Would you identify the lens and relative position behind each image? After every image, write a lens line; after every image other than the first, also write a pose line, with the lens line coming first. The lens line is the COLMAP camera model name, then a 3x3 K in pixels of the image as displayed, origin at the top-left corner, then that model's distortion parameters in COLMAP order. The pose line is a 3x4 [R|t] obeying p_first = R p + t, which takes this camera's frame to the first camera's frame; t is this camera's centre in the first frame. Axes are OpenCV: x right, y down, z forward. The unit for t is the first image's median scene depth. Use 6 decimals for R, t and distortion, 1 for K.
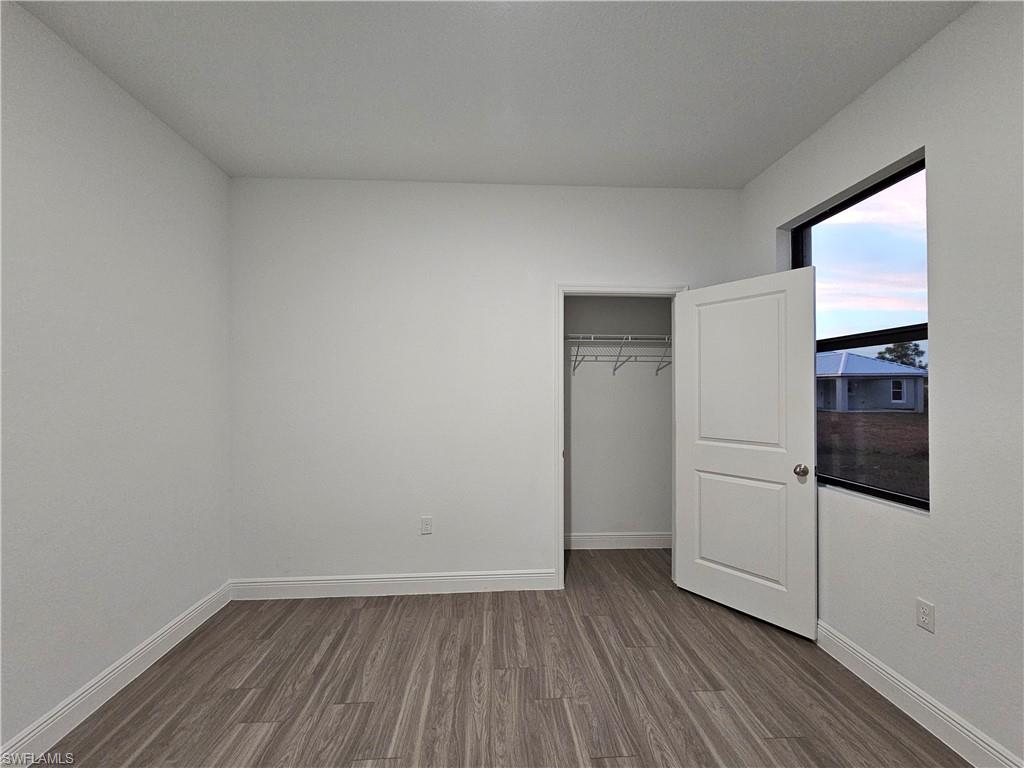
lens RADIAL K [[420.4, 0, 512.4], [0, 420.4, 388.1], [0, 0, 1]] dist [-0.001008, 0.000343]
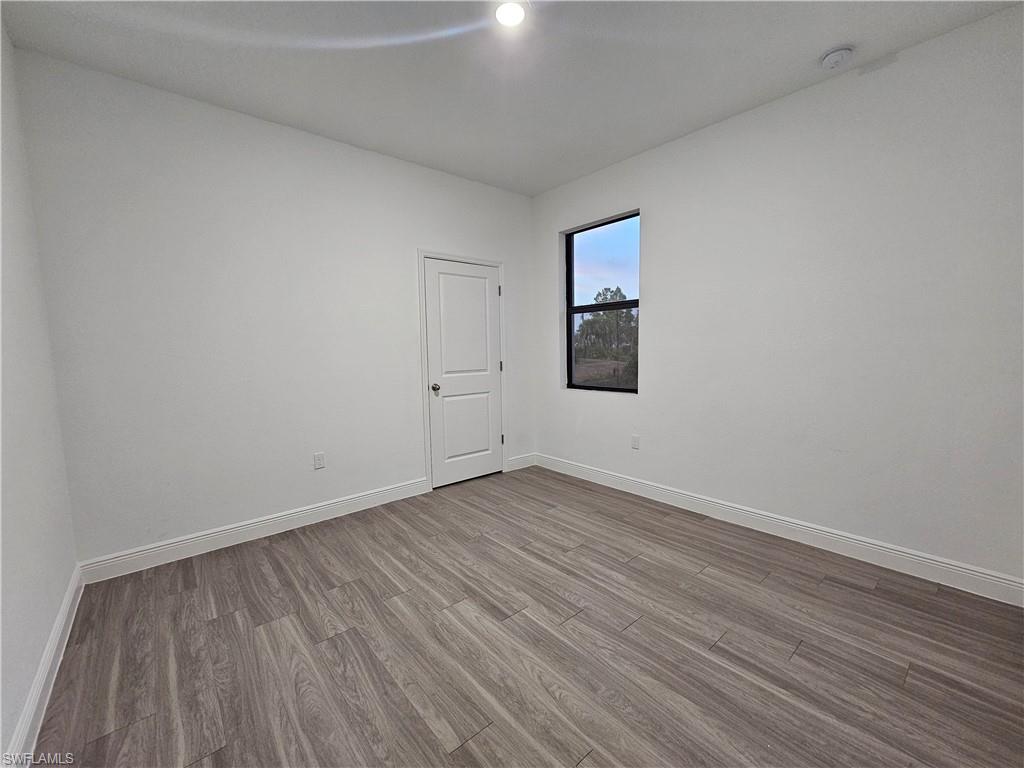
lens RADIAL K [[420.4, 0, 512.4], [0, 420.4, 388.1], [0, 0, 1]] dist [-0.001008, 0.000343]
pose [[0.794904, -0.071133, 0.602551, -0.582305], [0.013926, 0.994981, 0.099088, 0.048056], [-0.606575, -0.070374, 0.791905, -0.206142]]
